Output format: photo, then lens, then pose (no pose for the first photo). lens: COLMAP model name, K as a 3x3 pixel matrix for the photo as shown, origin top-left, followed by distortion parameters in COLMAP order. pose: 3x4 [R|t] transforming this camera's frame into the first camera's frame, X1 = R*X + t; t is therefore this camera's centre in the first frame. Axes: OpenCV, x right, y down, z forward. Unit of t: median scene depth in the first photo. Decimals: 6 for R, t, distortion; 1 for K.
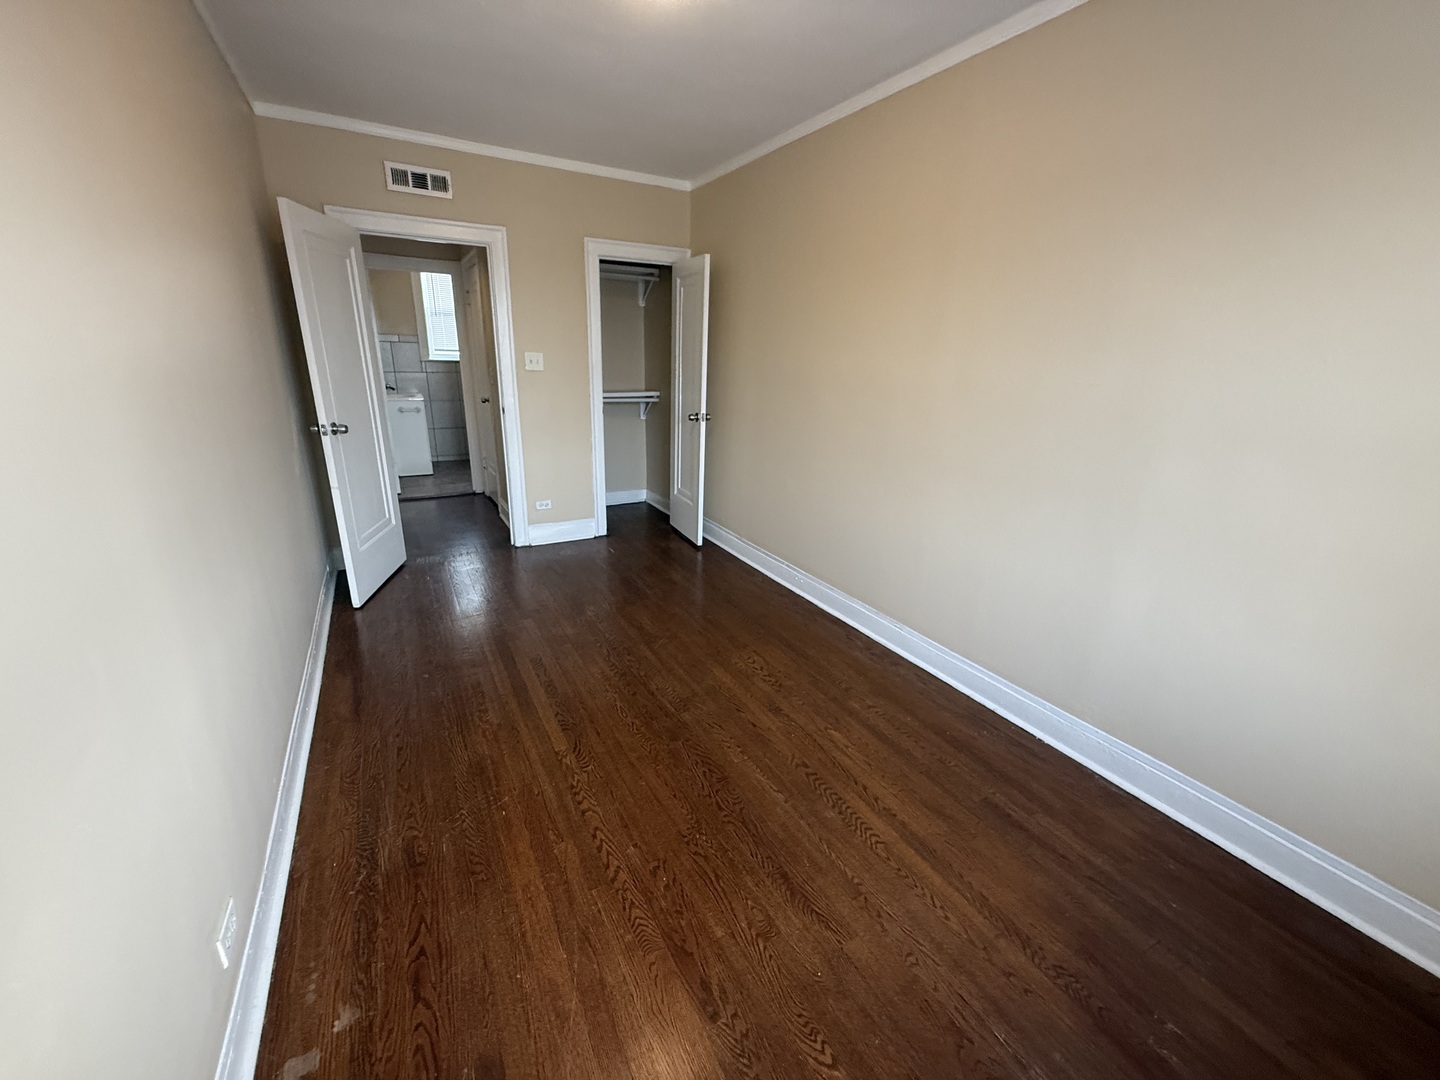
lens RADIAL K [[576.8, 0, 720.0], [0, 576.8, 540.0], [0, 0, 1]] dist [0.003346, 0.000235]
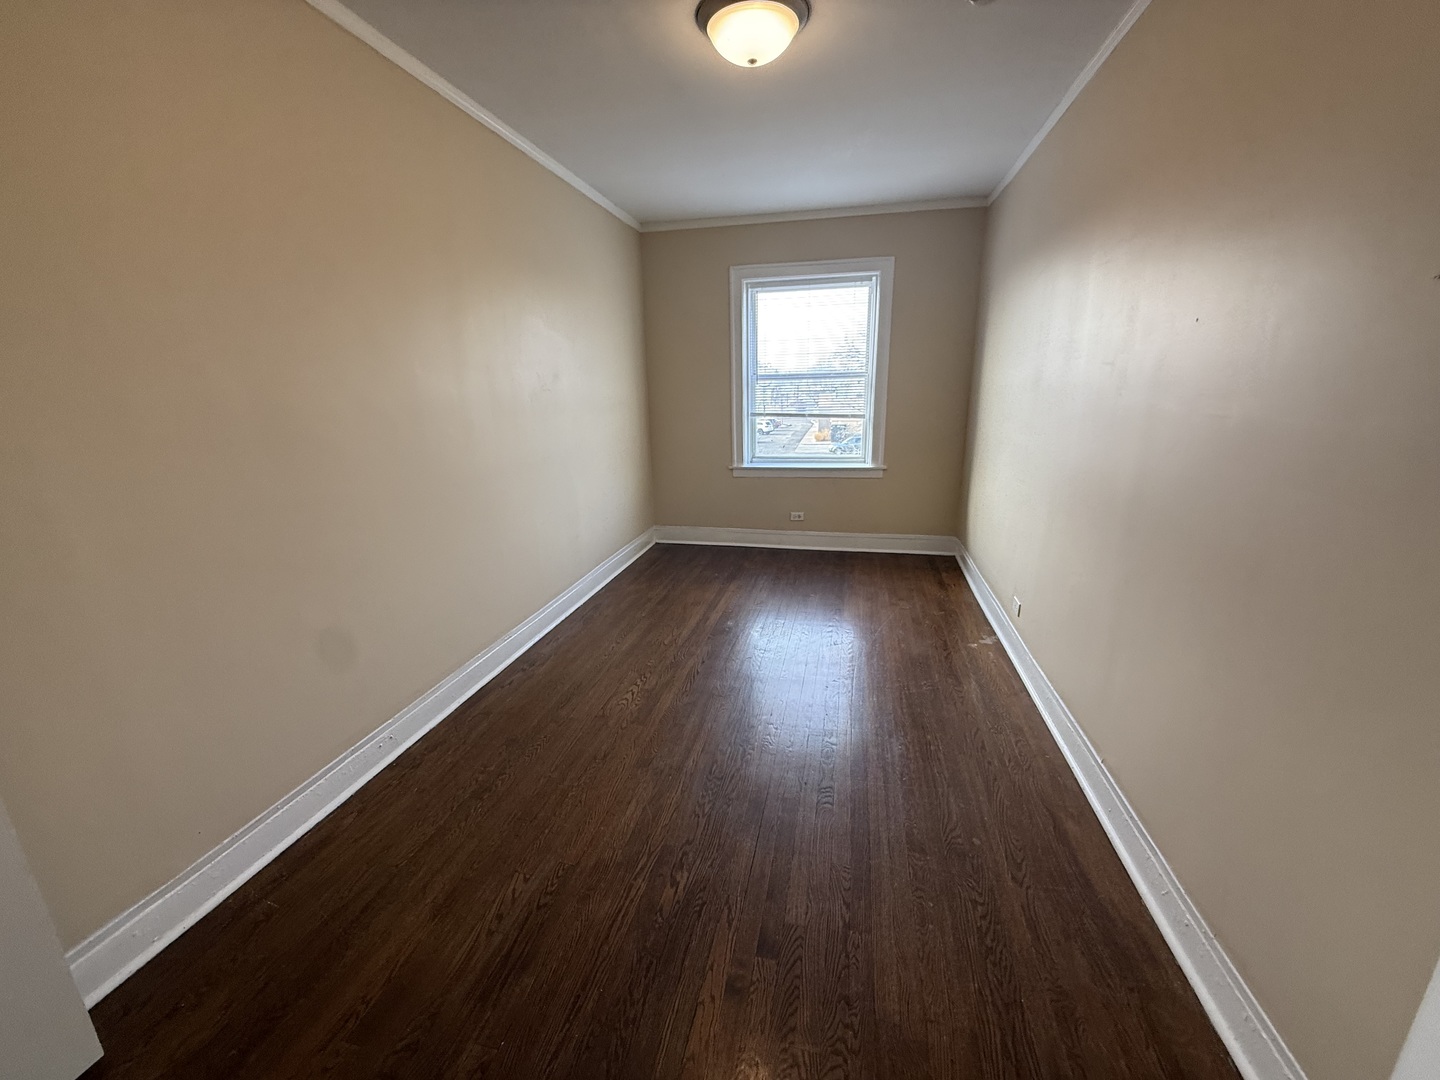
lens RADIAL K [[576.8, 0, 720.0], [0, 576.8, 540.0], [0, 0, 1]] dist [0.003346, 0.000235]
pose [[-0.741983, -0.198071, 0.640491, -0.851120], [0.198793, 0.847392, 0.492349, -0.613747], [-0.640268, 0.492640, -0.589375, 1.859584]]
